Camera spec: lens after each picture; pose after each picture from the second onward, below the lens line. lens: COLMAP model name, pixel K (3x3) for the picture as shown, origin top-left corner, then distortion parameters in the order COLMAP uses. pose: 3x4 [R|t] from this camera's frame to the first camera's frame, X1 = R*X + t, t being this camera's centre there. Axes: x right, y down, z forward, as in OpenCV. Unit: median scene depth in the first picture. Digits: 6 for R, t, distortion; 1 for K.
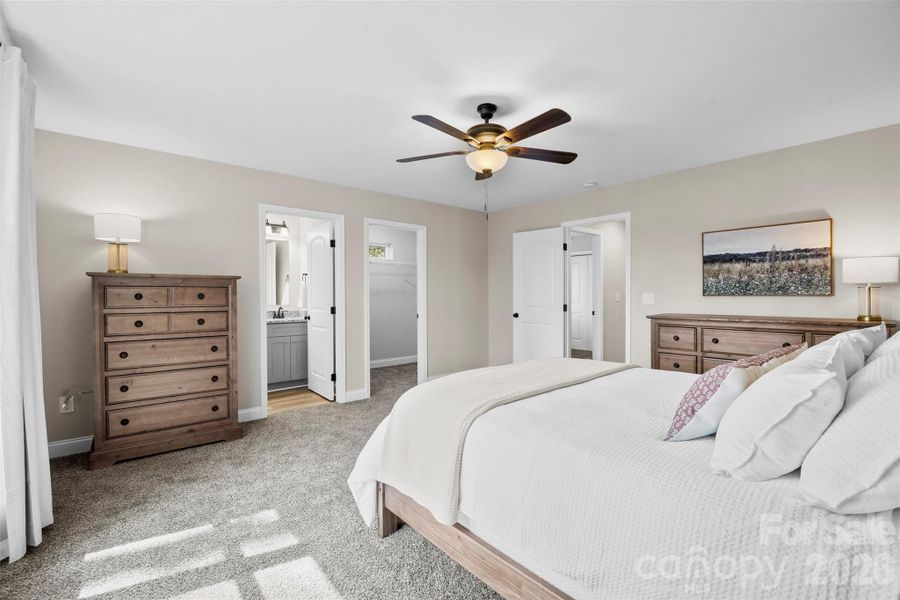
lens RADIAL K [[404.0, 0, 442.3], [0, 404.0, 297.0], [0, 0, 1]] dist [-0.000523, 0.000017]
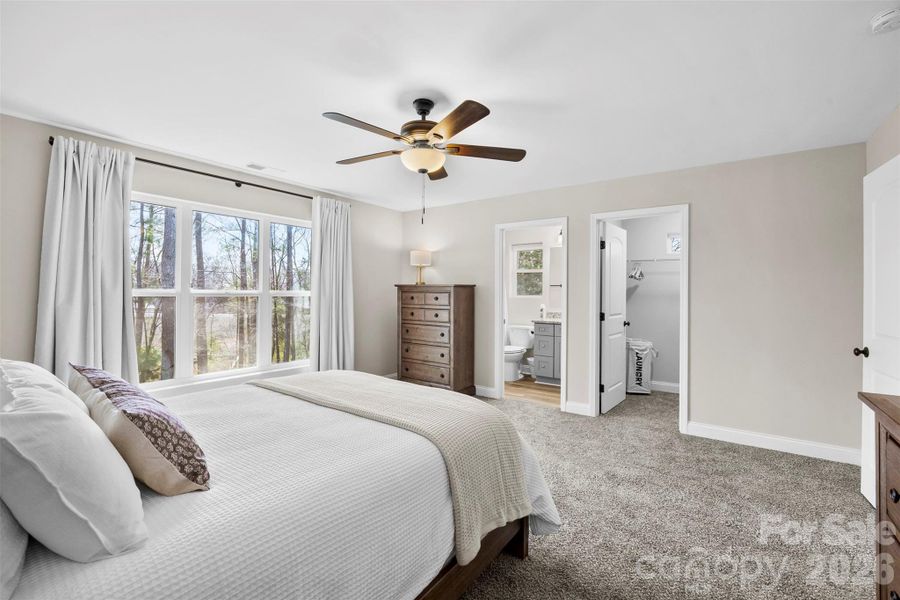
lens RADIAL K [[404.0, 0, 442.3], [0, 404.0, 297.0], [0, 0, 1]] dist [-0.000523, 0.000017]
pose [[0.243291, 0.006871, -0.969929, 0.846193], [-0.017606, 0.999841, 0.002666, -0.011562], [0.969794, 0.016427, 0.243373, 0.642525]]
